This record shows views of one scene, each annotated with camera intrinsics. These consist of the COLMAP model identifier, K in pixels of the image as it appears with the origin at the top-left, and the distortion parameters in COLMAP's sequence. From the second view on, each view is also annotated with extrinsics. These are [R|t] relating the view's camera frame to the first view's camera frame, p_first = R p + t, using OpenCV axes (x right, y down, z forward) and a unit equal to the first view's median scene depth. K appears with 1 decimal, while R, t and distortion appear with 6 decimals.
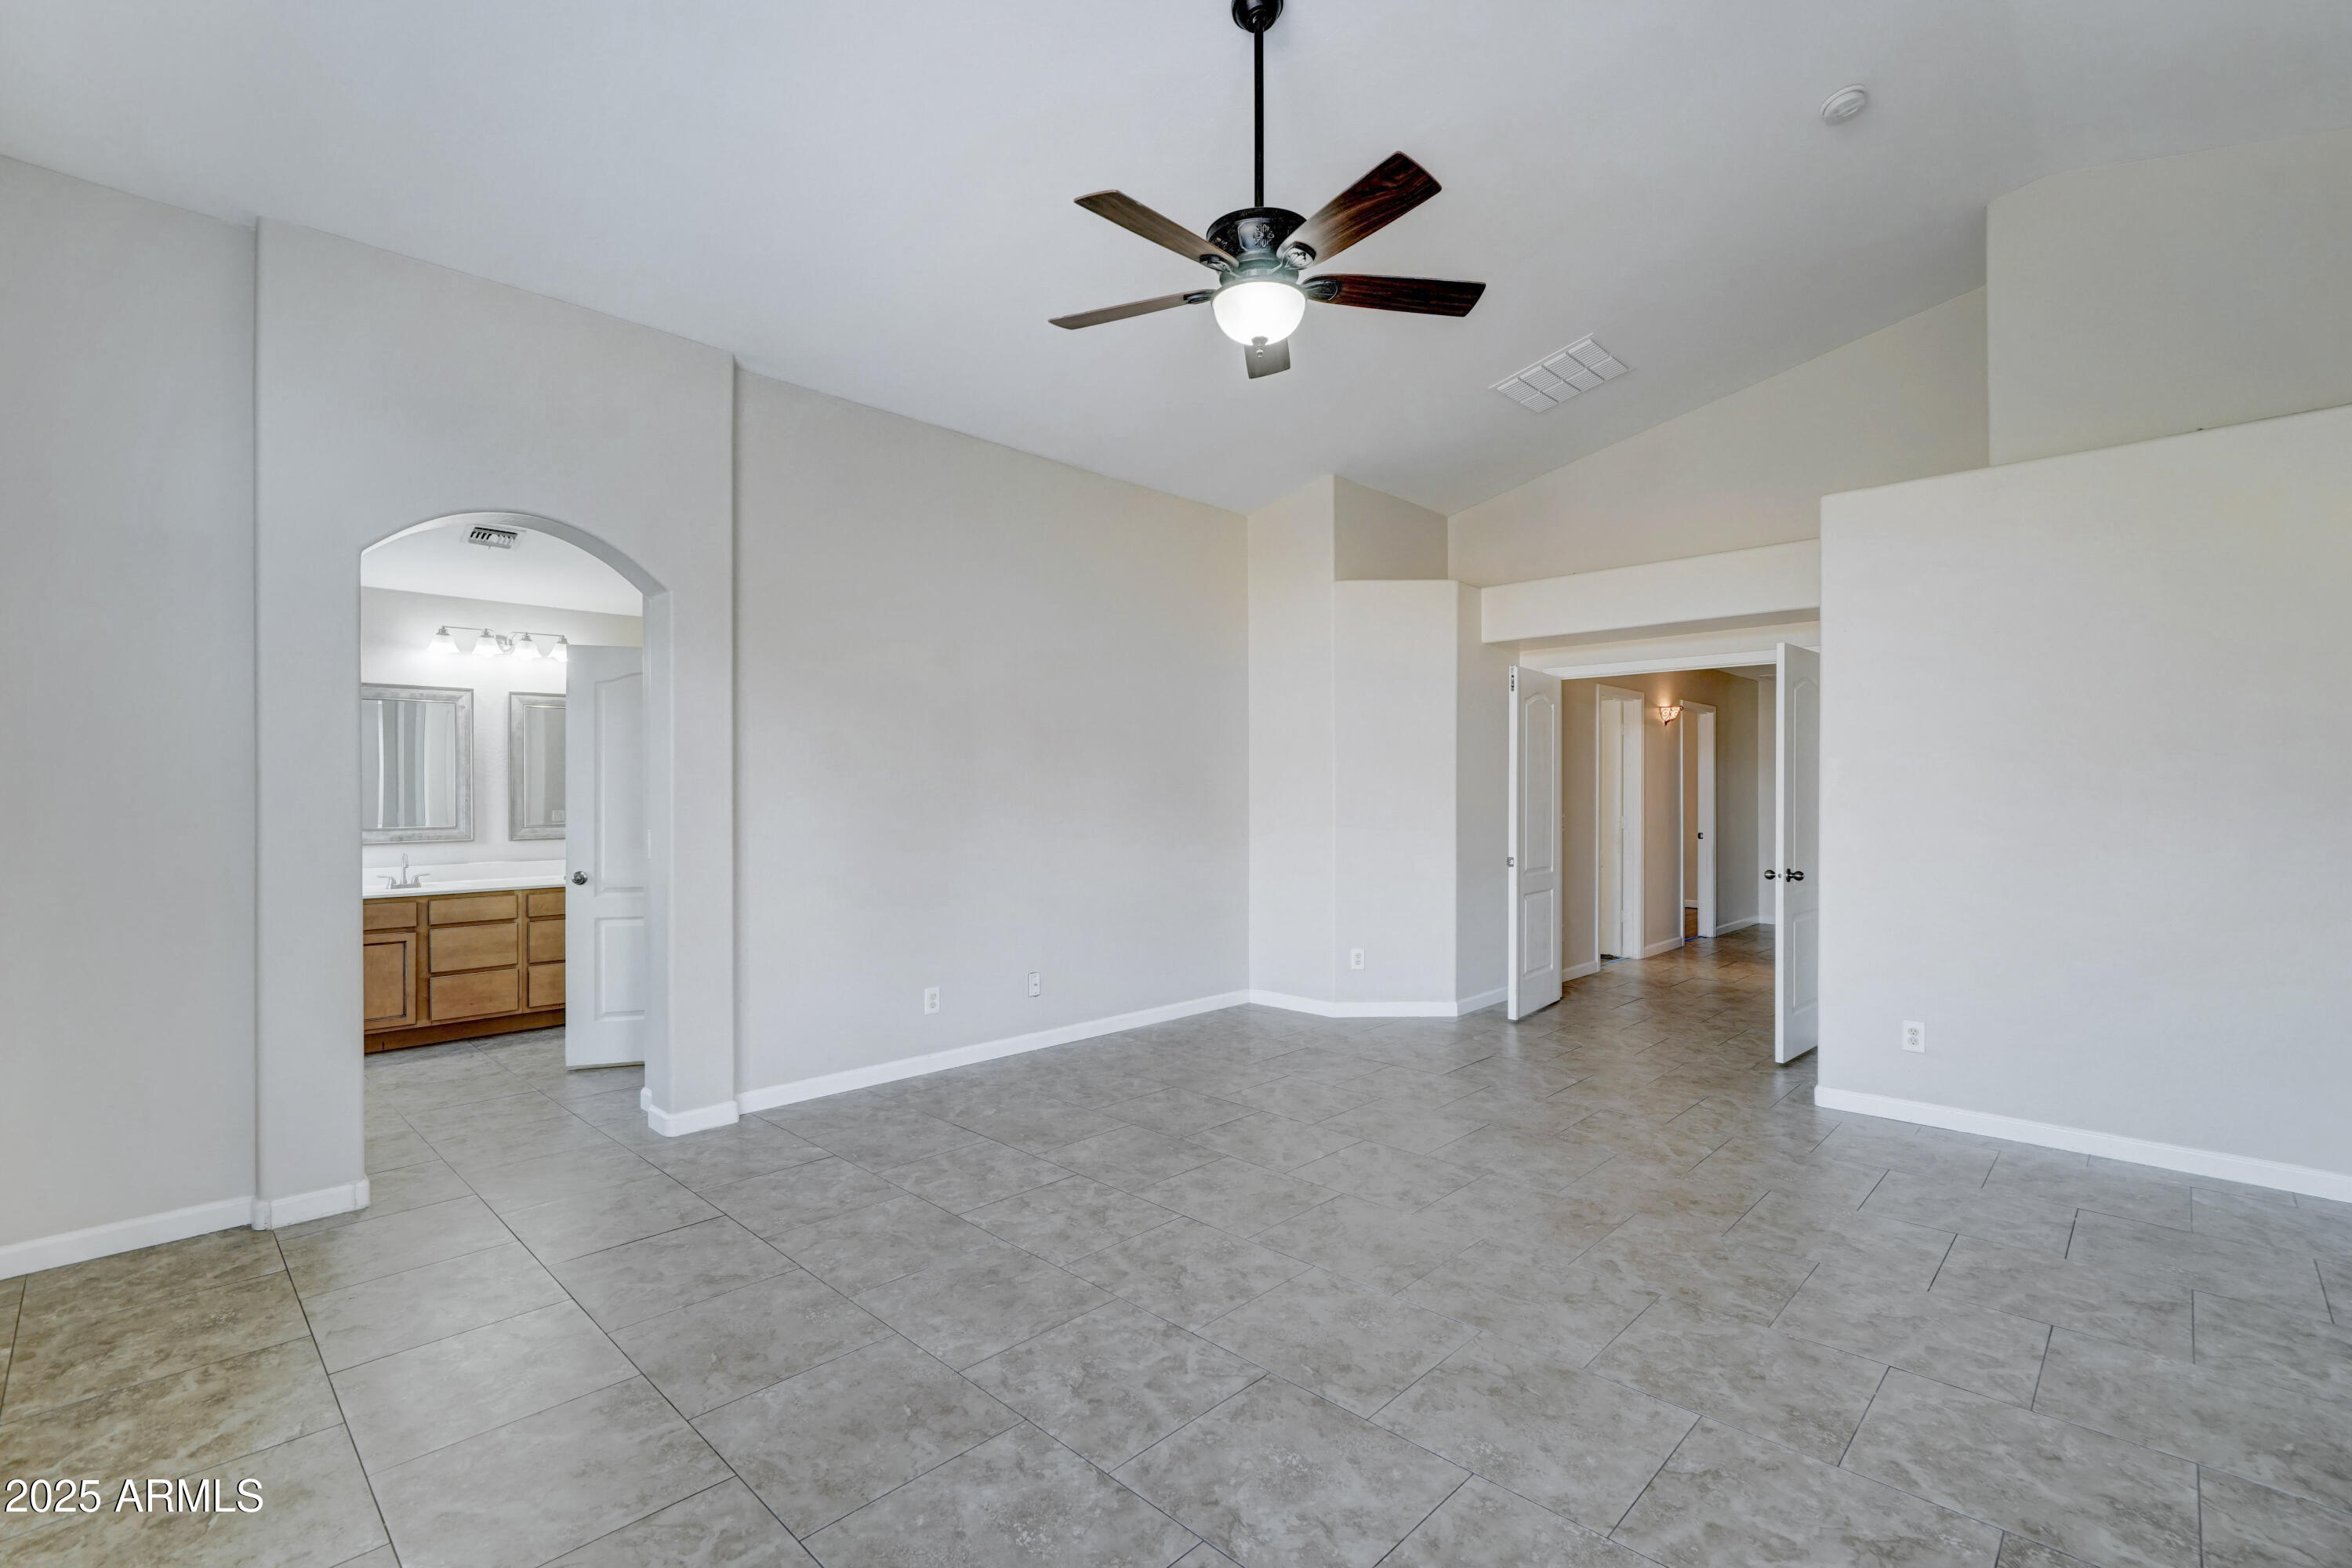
lens RADIAL K [[1008.6, 0, 1196.1], [0, 1008.6, 785.6], [0, 0, 1]] dist [-0.002001, 0.000028]
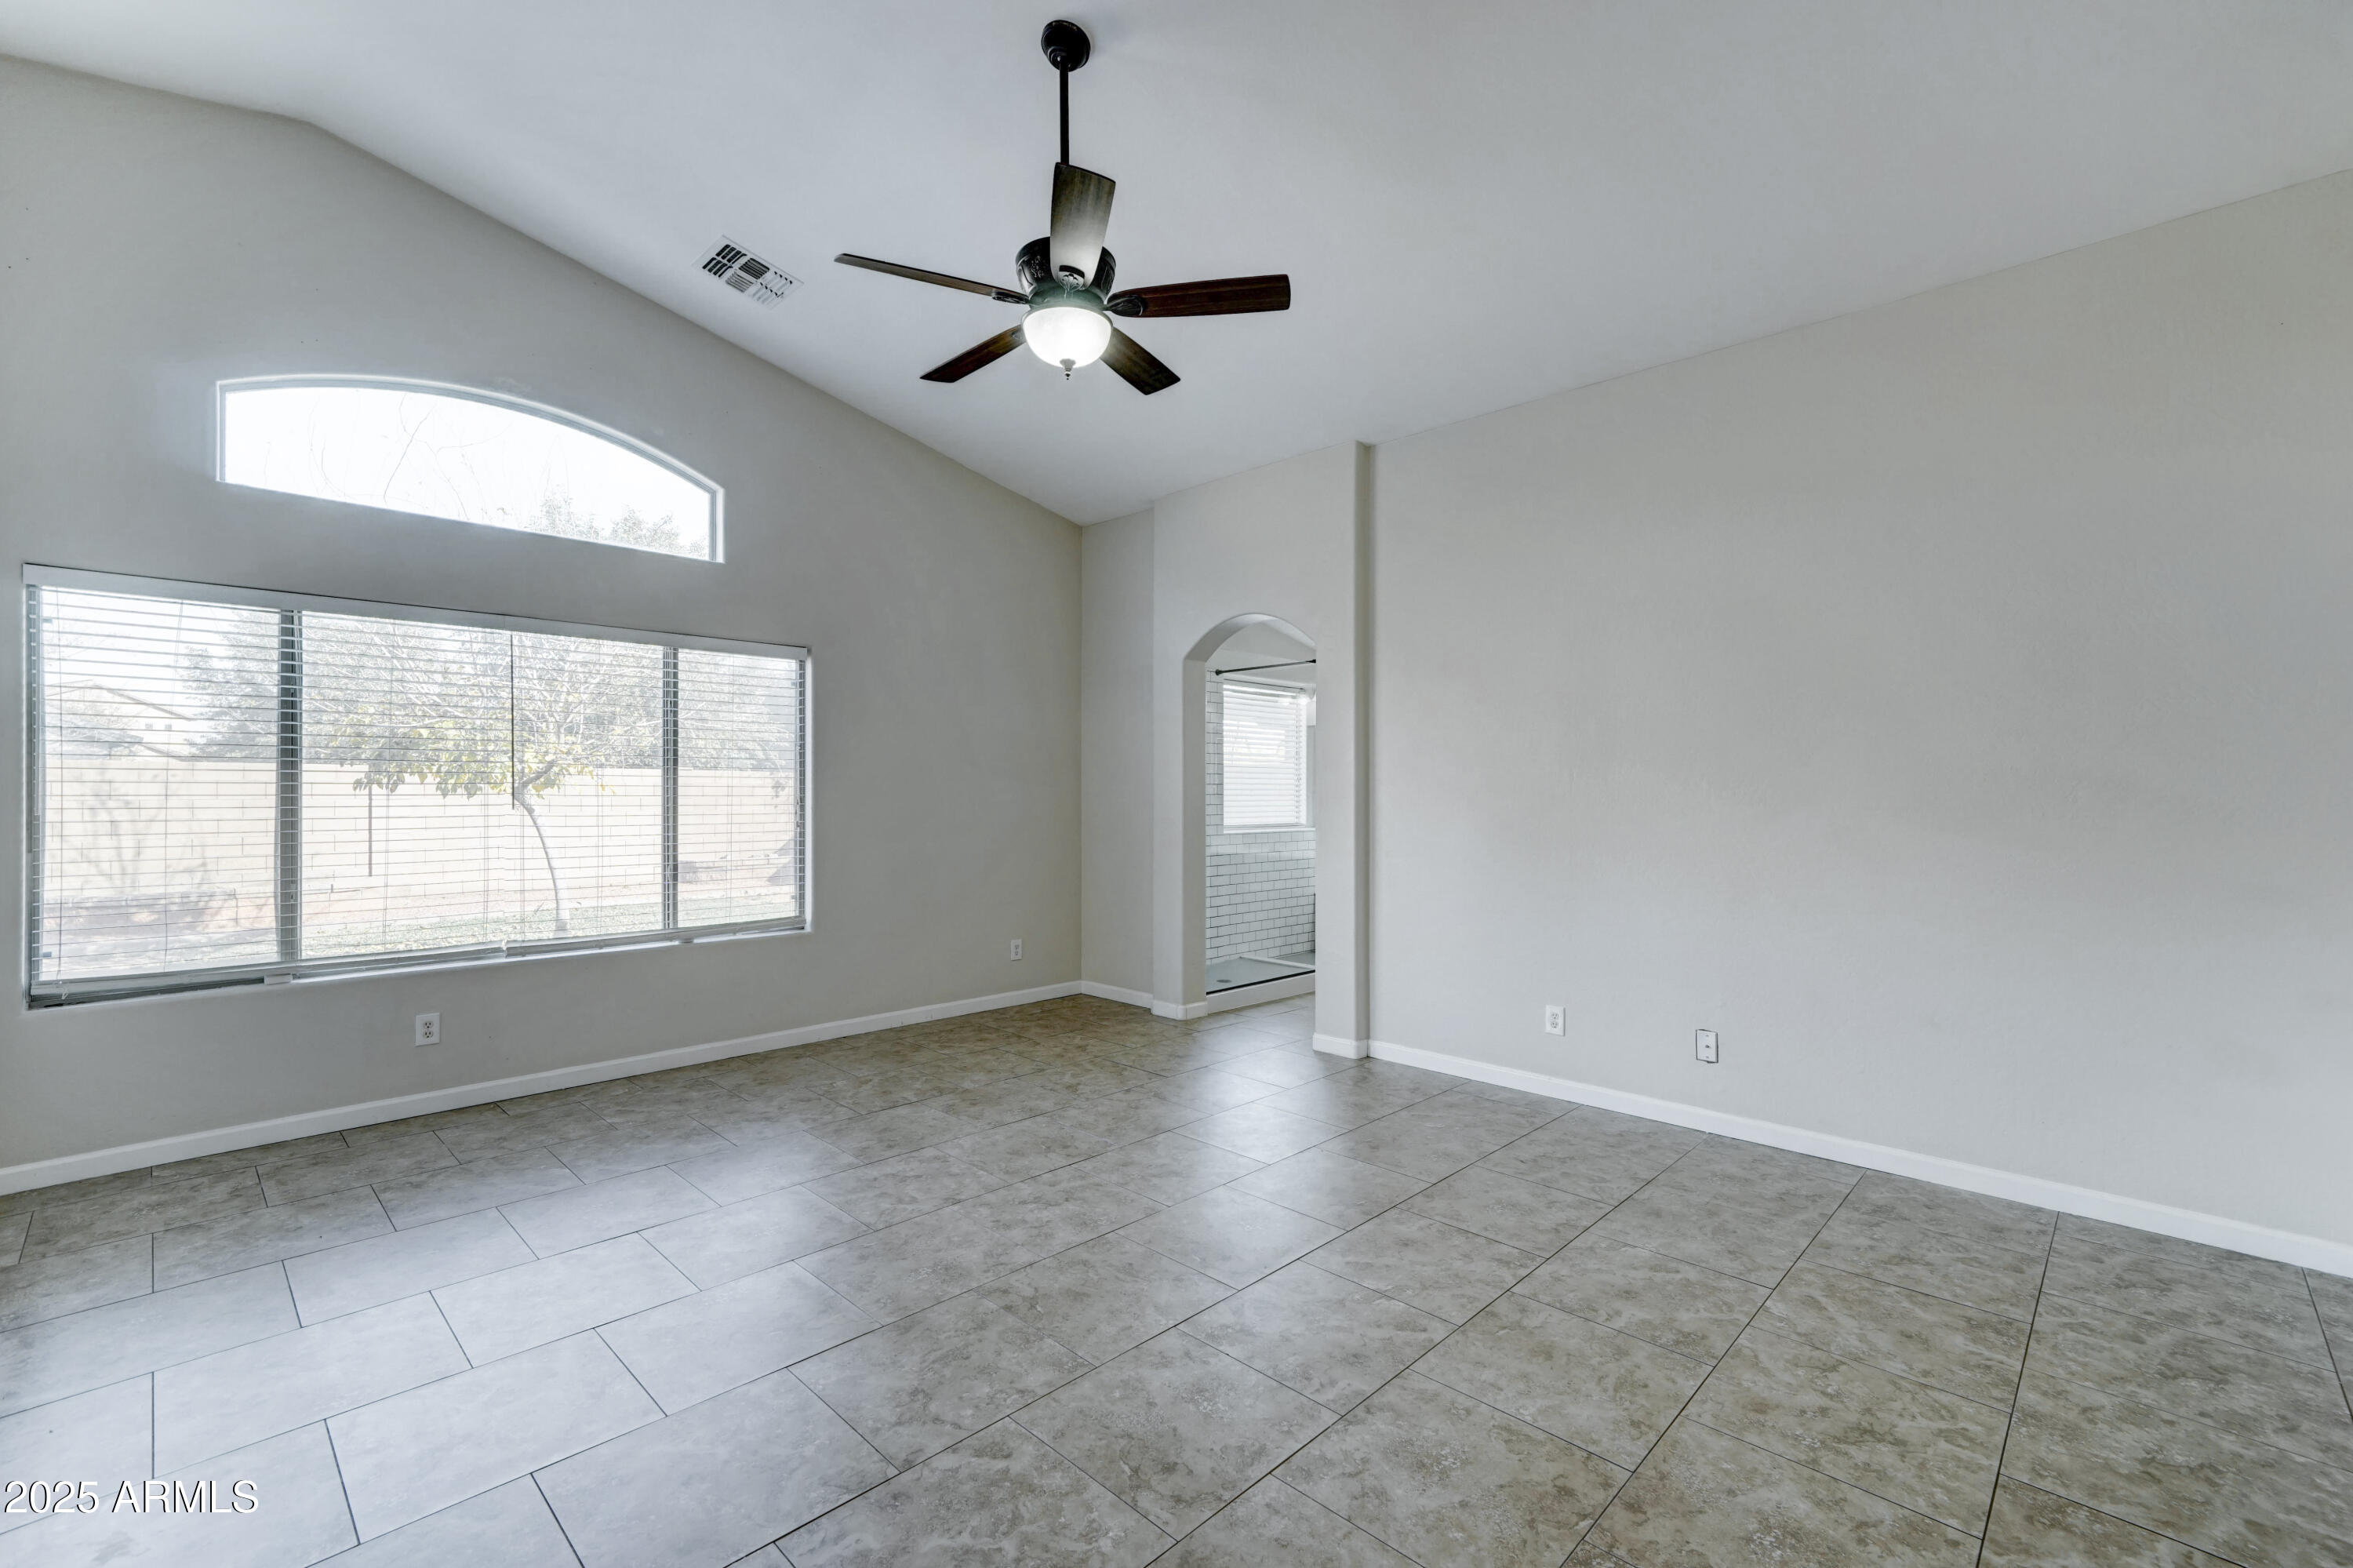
lens RADIAL K [[1009.0, 0, 1195.5], [0, 1009.0, 797.6], [0, 0, 1]] dist [-0.002001, 0.000028]
pose [[0.012761, 0.006067, -0.999900, 0.811931], [0.001500, 0.999980, 0.006087, 0.004565], [0.999917, -0.001578, 0.012752, 0.816716]]
